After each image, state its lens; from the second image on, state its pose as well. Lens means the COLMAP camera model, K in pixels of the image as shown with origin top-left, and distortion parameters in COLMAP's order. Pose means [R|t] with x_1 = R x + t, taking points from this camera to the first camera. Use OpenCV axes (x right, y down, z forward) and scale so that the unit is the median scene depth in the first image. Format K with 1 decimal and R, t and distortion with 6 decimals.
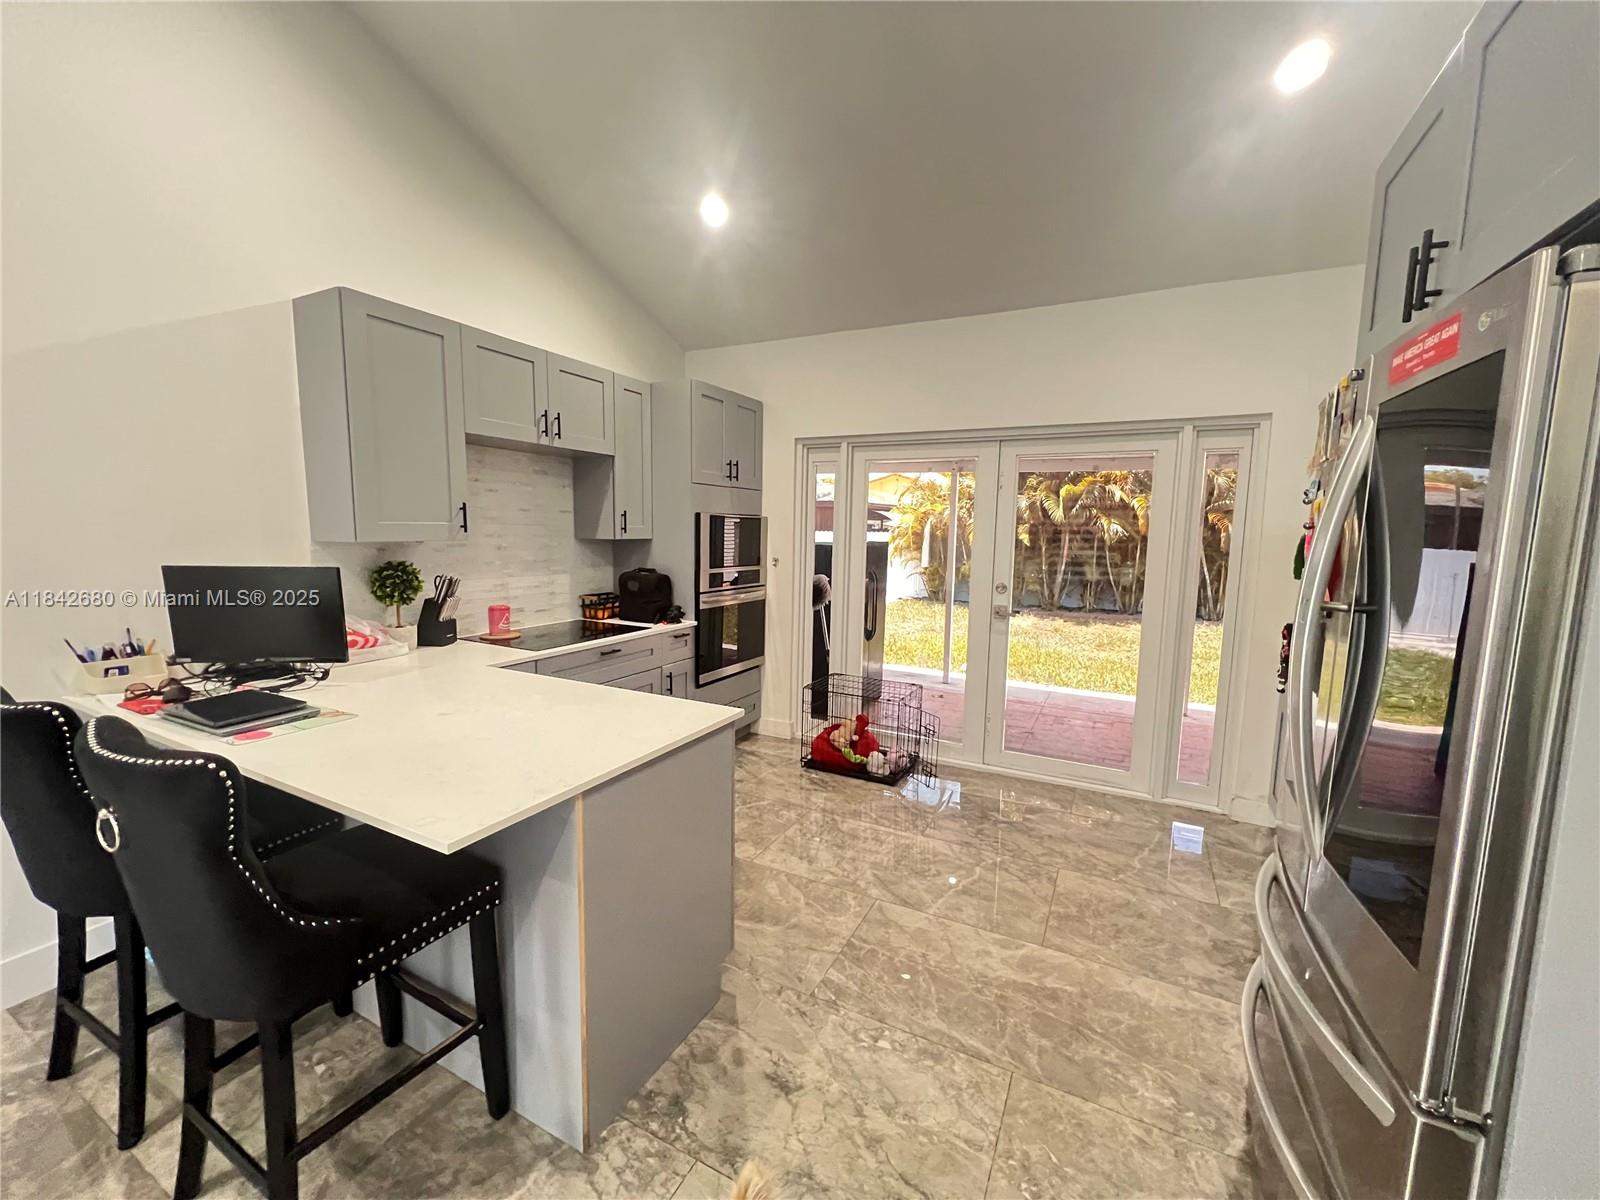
lens RADIAL K [[641.0, 0, 796.2], [0, 641.0, 600.7], [0, 0, 1]] dist [-0.002550, -0.000173]
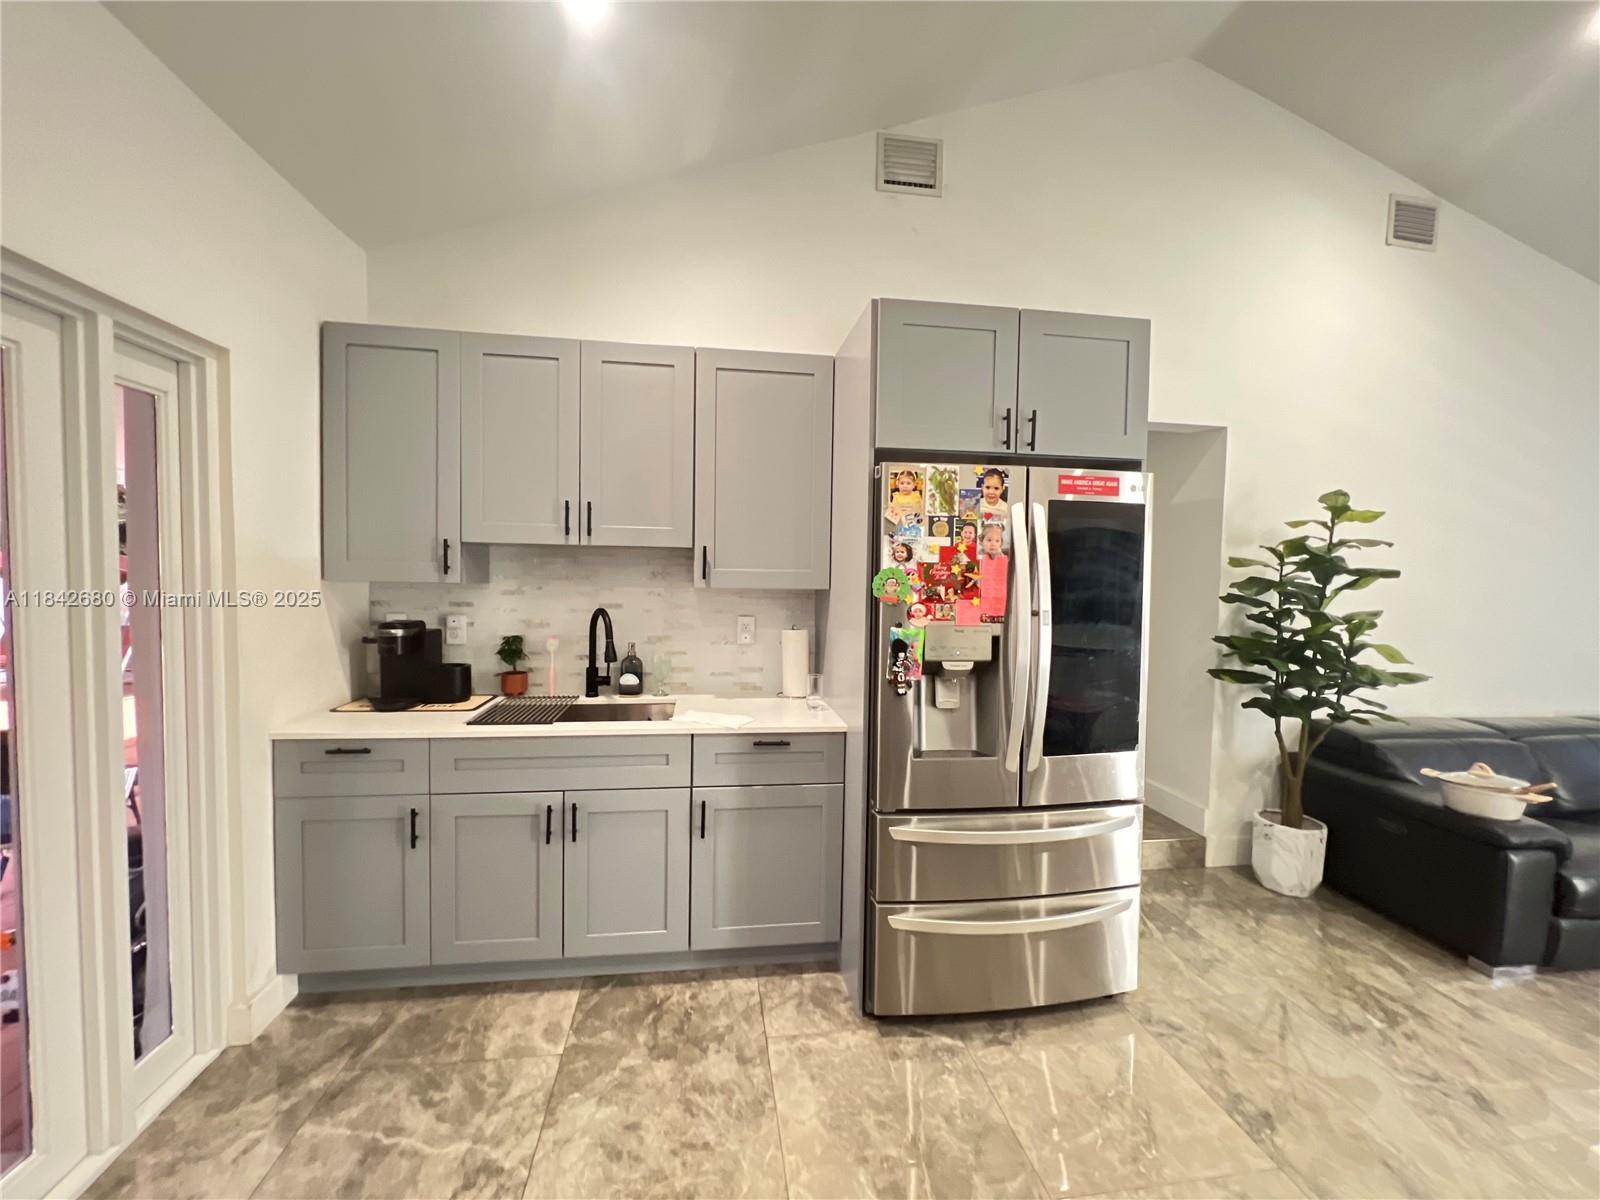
lens RADIAL K [[641.0, 0, 795.2], [0, 641.0, 598.6], [0, 0, 1]] dist [-0.002550, -0.000173]
pose [[-0.583414, -0.065117, 0.809561, -0.046407], [0.062933, 0.990159, 0.124997, -0.085346], [-0.809733, 0.123873, -0.573574, 0.756350]]
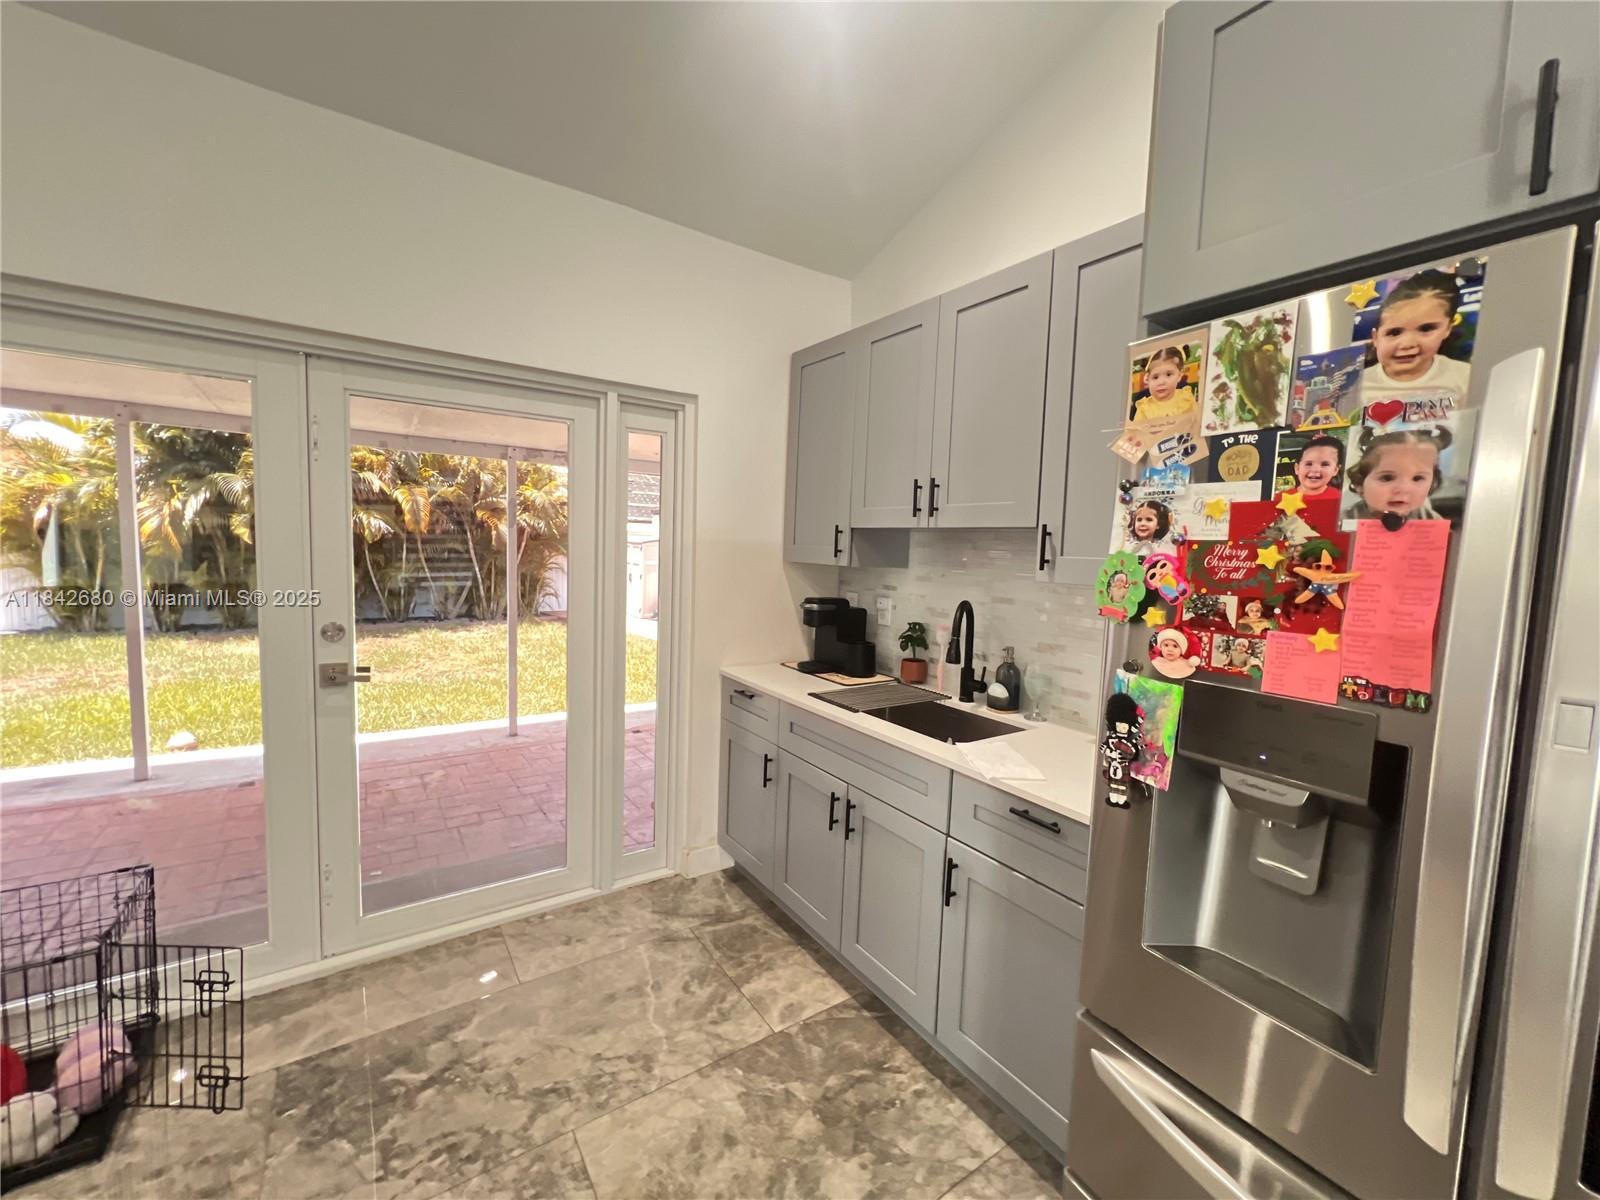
lens RADIAL K [[641.0, 0, 794.0], [0, 641.0, 598.3], [0, 0, 1]] dist [-0.002550, -0.000173]
pose [[0.474913, -0.074183, 0.876900, 0.032480], [0.072419, 0.996356, 0.045067, -0.043971], [-0.877048, 0.042101, 0.478555, 0.396639]]
